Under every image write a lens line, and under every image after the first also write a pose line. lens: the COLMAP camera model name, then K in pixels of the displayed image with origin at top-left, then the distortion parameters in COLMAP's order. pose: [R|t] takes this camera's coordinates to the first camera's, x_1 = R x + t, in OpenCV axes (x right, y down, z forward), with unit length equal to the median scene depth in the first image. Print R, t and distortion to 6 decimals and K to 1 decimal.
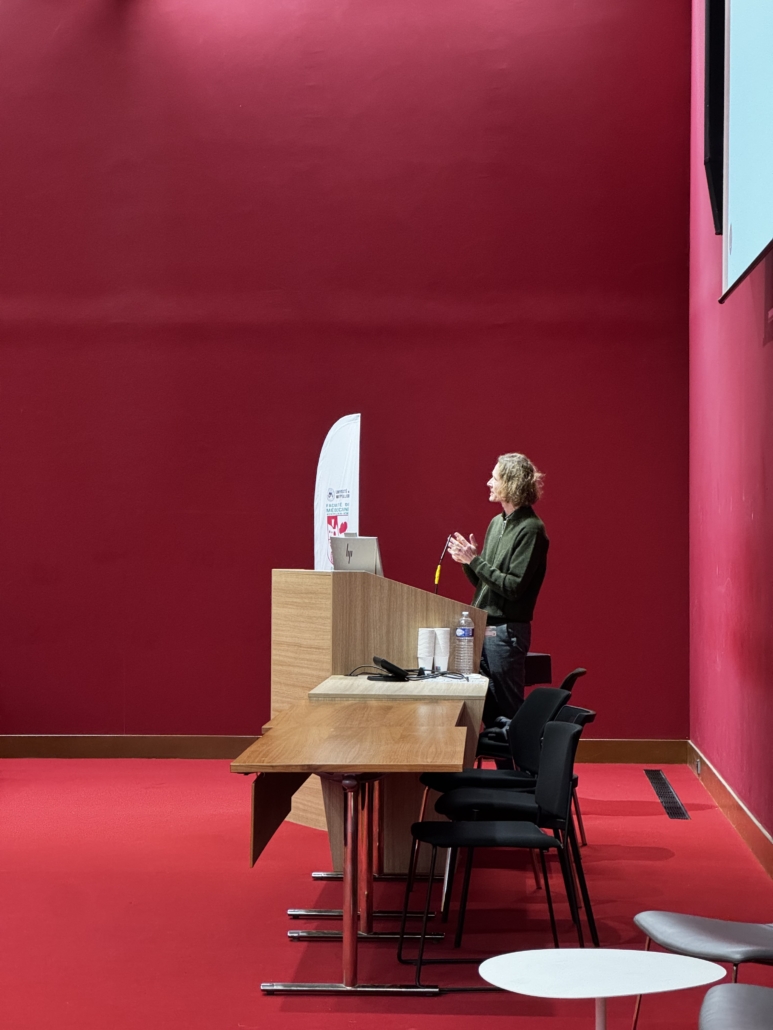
lens RADIAL K [[2315.2, 0, 424.3], [0, 2315.2, 479.3], [0, 0, 1]] dist [0.025560, 0.000000]
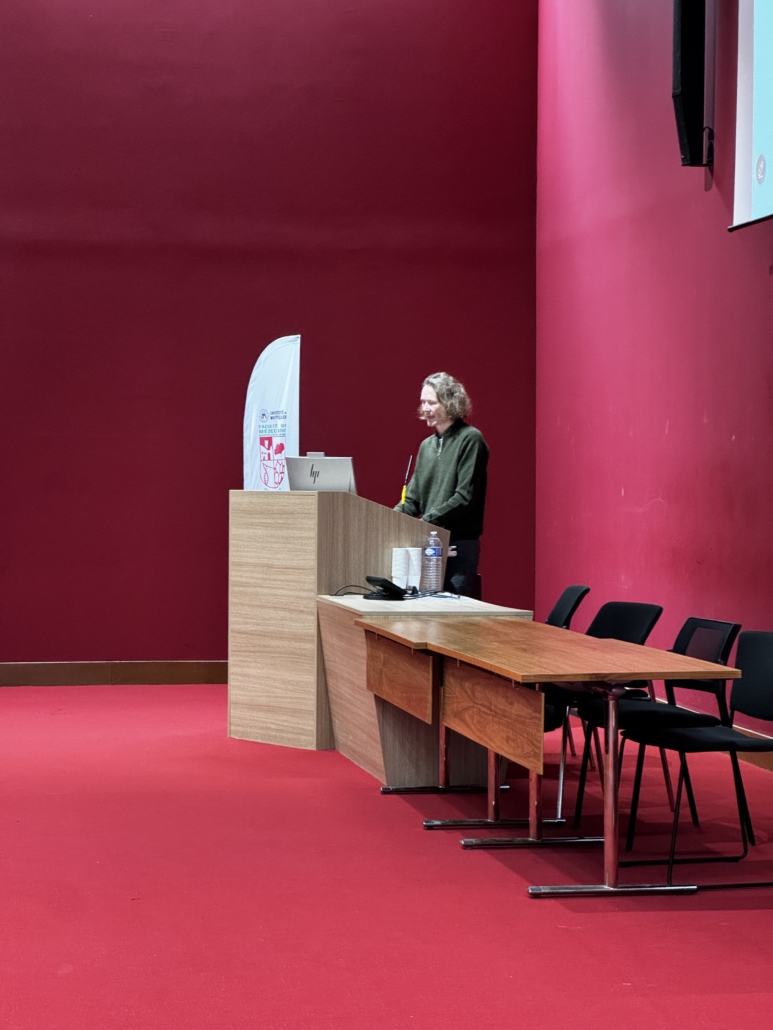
lens RADIAL K [[2315.2, 0, 389.6], [0, 2315.2, 514.3], [0, 0, 1]] dist [0.025560, 0.000000]
pose [[0.970132, -0.001284, 0.242575, -0.247199], [-0.009165, 0.999078, 0.041939, 0.007222], [-0.242406, -0.042910, 0.969226, 0.021934]]
